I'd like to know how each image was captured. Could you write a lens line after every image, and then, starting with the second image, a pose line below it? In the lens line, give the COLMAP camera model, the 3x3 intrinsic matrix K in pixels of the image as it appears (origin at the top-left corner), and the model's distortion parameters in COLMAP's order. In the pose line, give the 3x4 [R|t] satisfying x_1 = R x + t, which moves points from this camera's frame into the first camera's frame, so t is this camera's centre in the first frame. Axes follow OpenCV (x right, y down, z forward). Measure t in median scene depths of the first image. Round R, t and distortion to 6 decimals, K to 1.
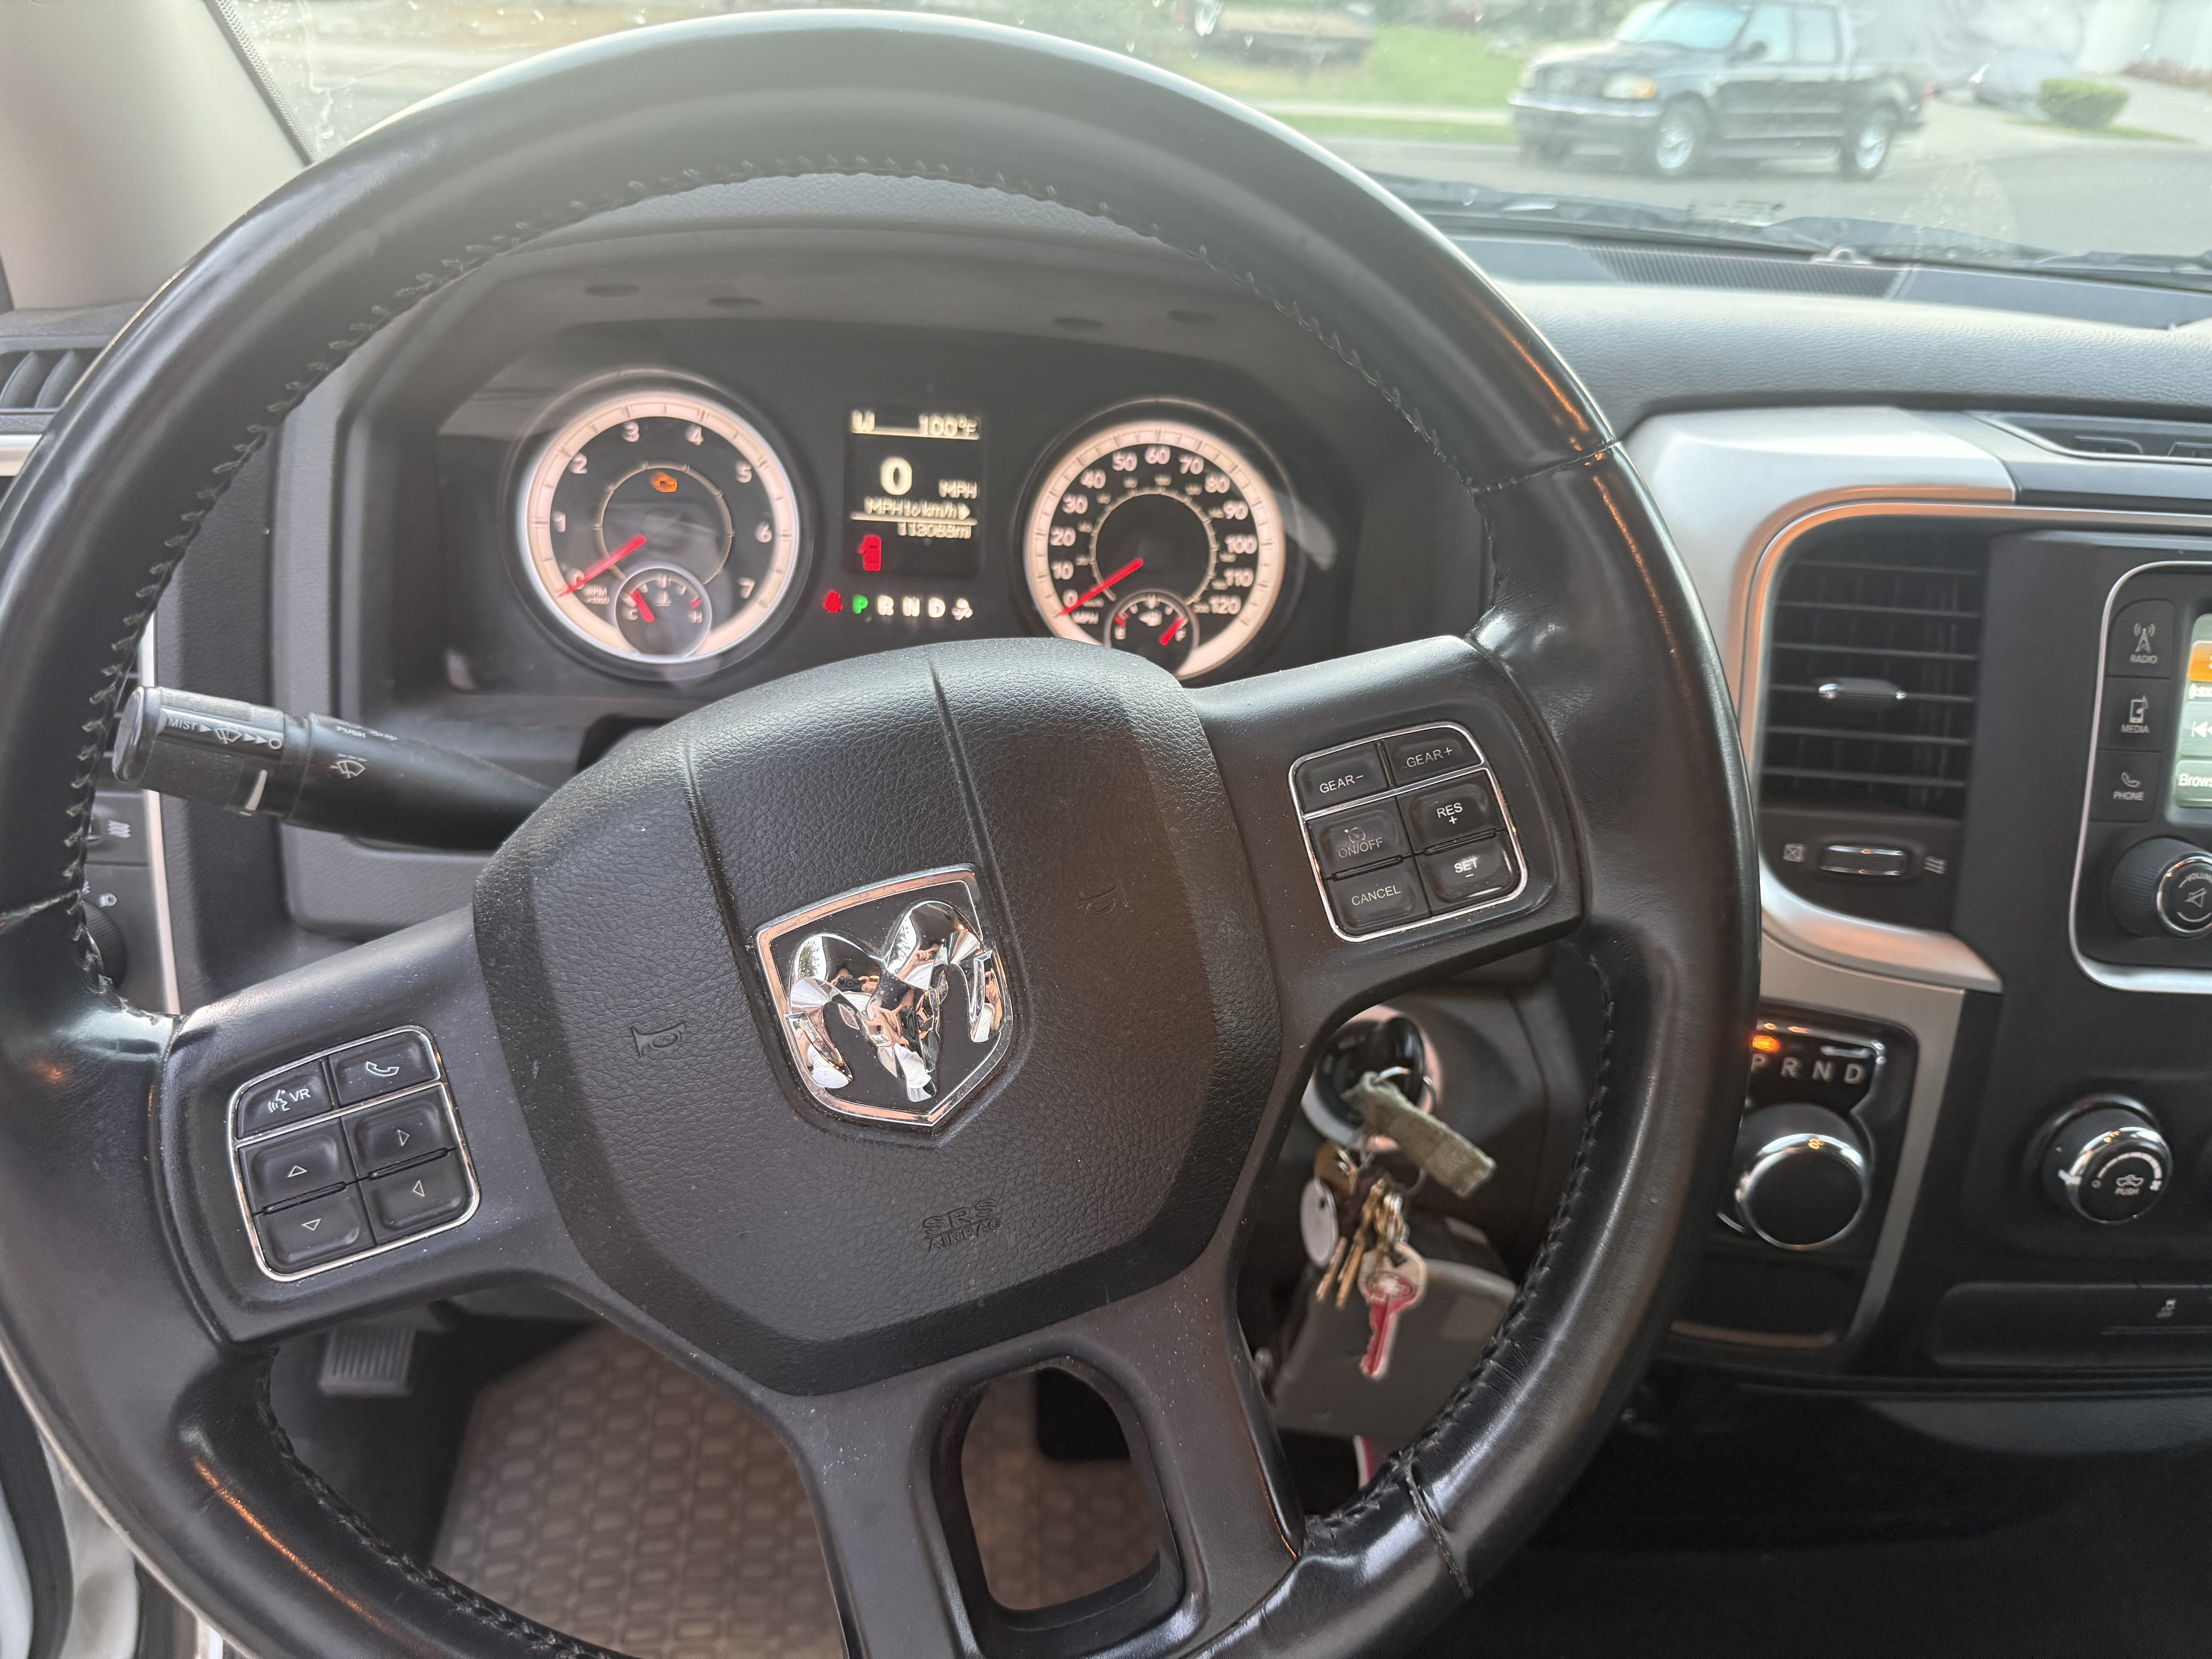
lens RADIAL K [[1558.7, 0, 1105.2], [0, 1558.7, 836.2], [0, 0, 1]] dist [0.006113, -0.003560]
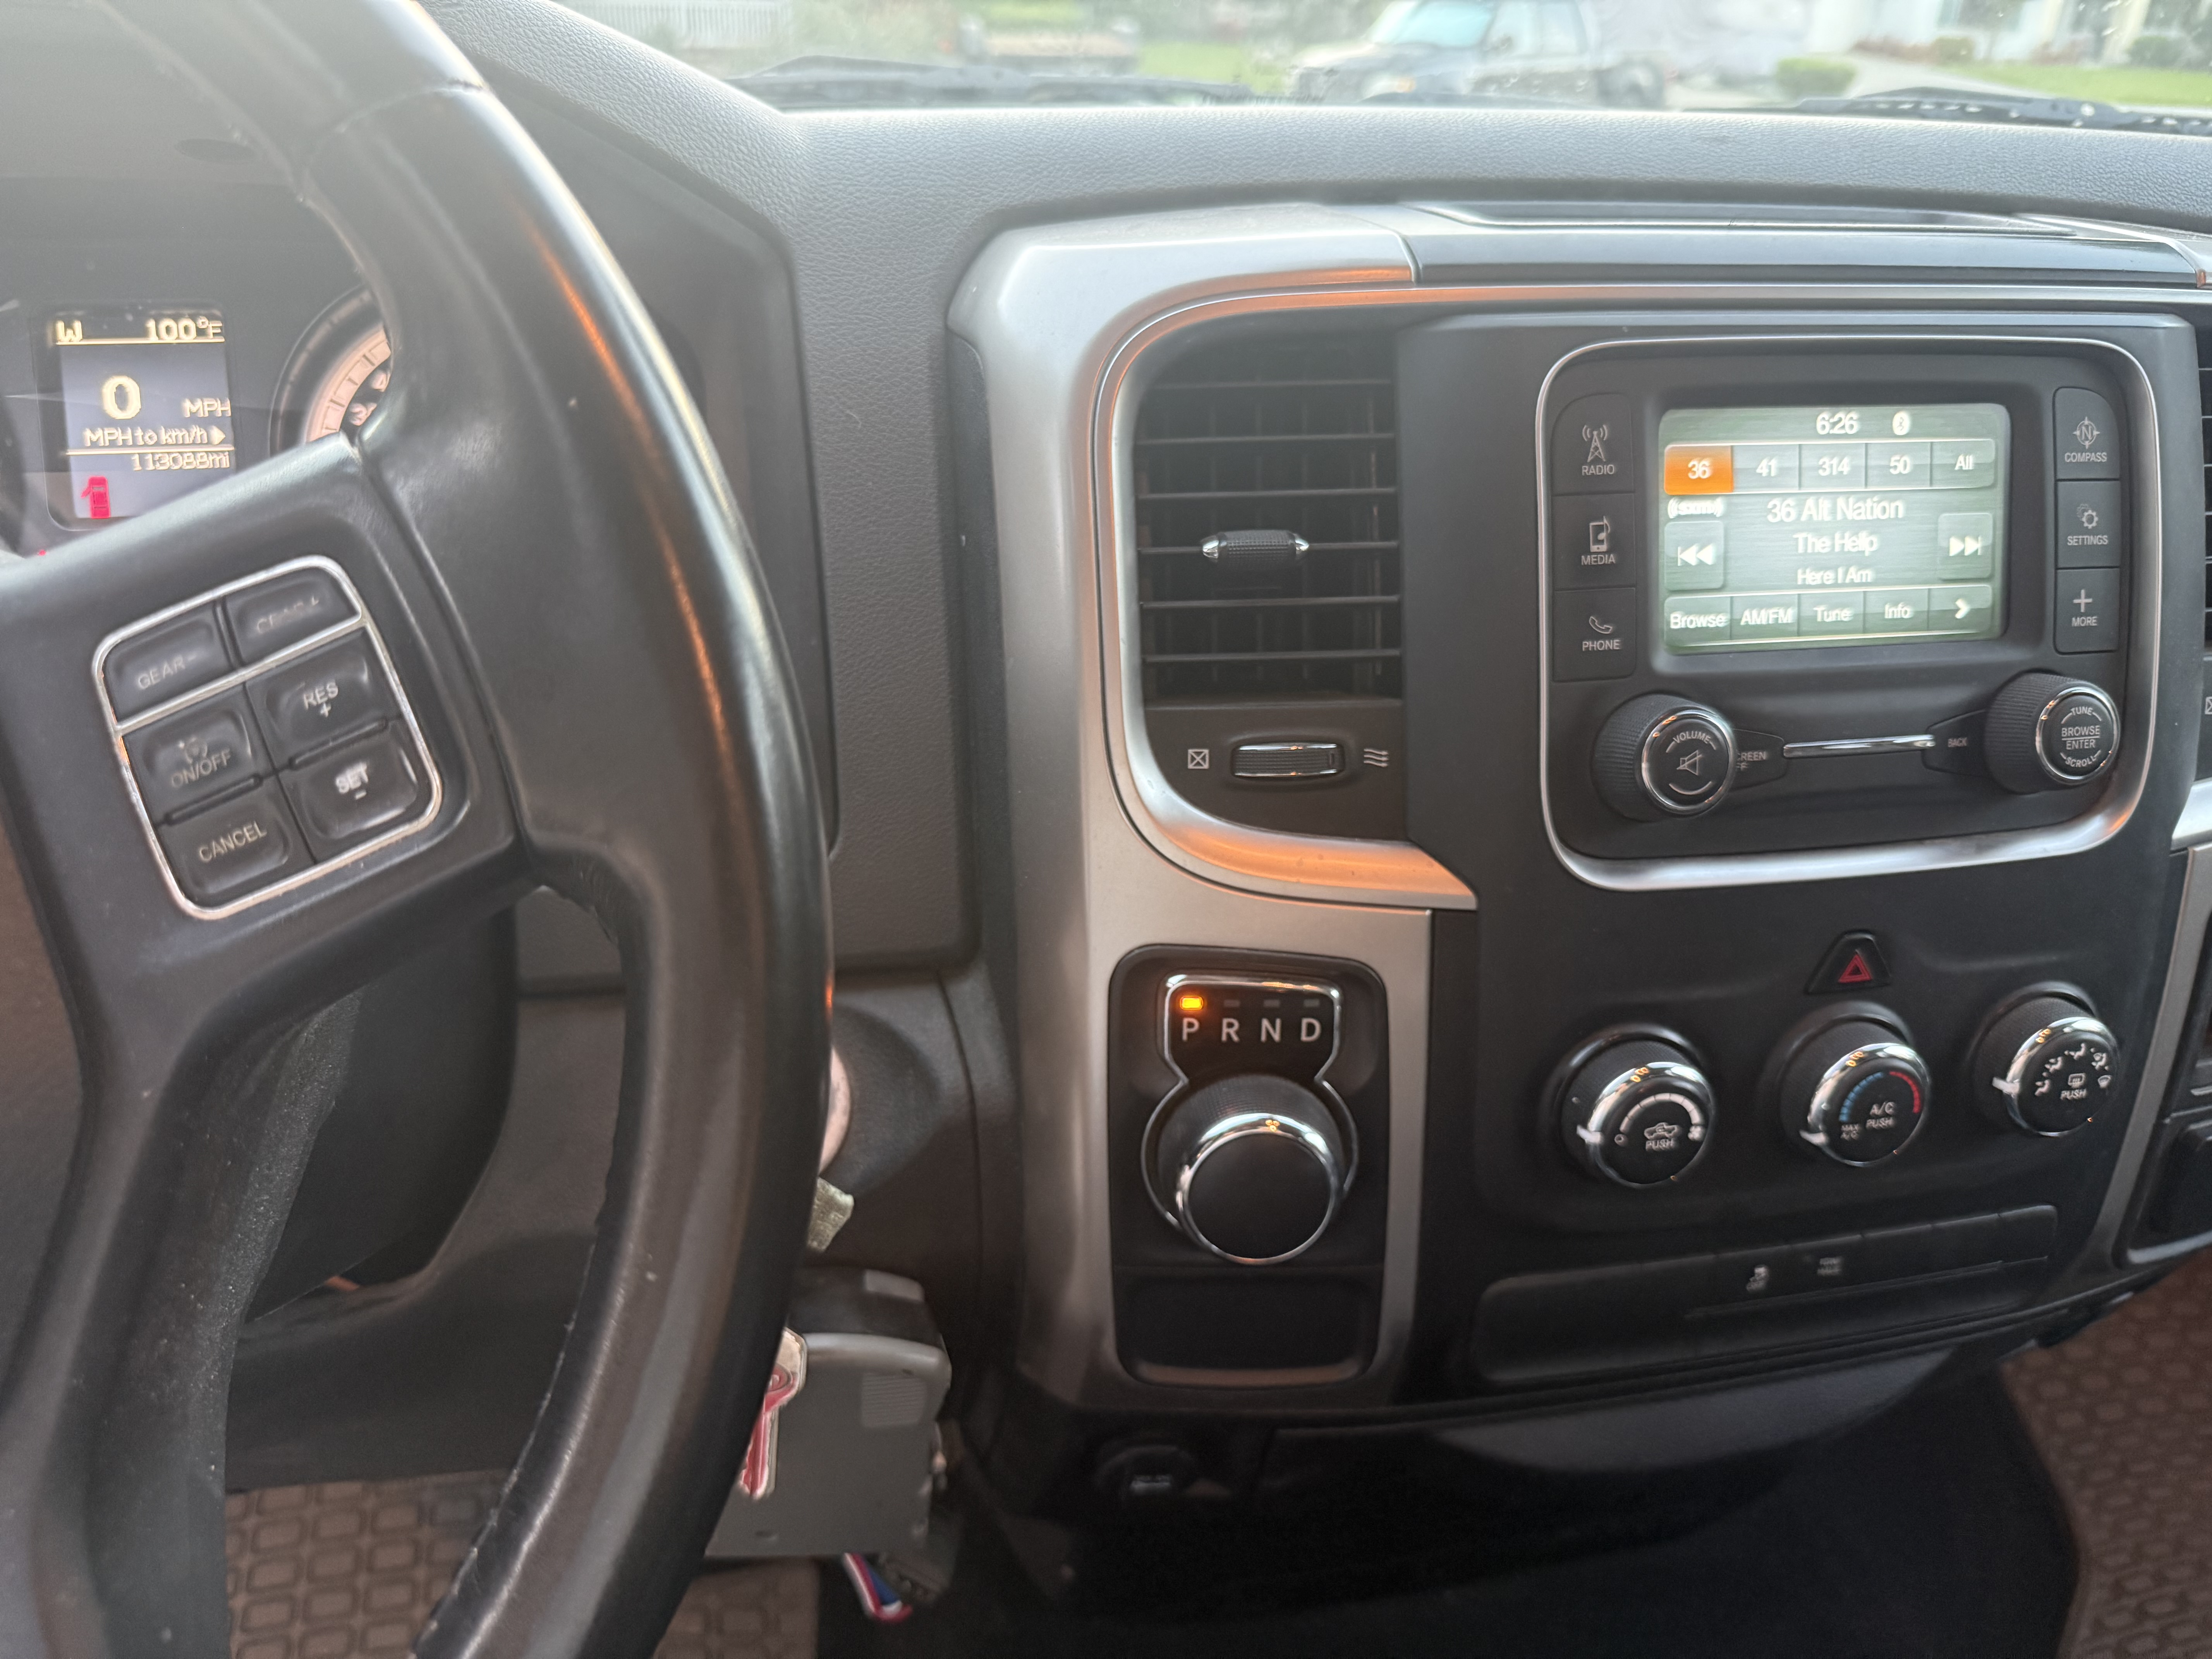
lens RADIAL K [[1526.5, 0, 1106.0], [0, 1526.5, 829.5], [0, 0, 1]] dist [0.040223, -0.047830]
pose [[0.992186, -0.096189, 0.079463, 0.322039], [0.097739, 0.995086, -0.015841, 0.052604], [-0.077549, 0.023484, 0.996712, 0.238696]]
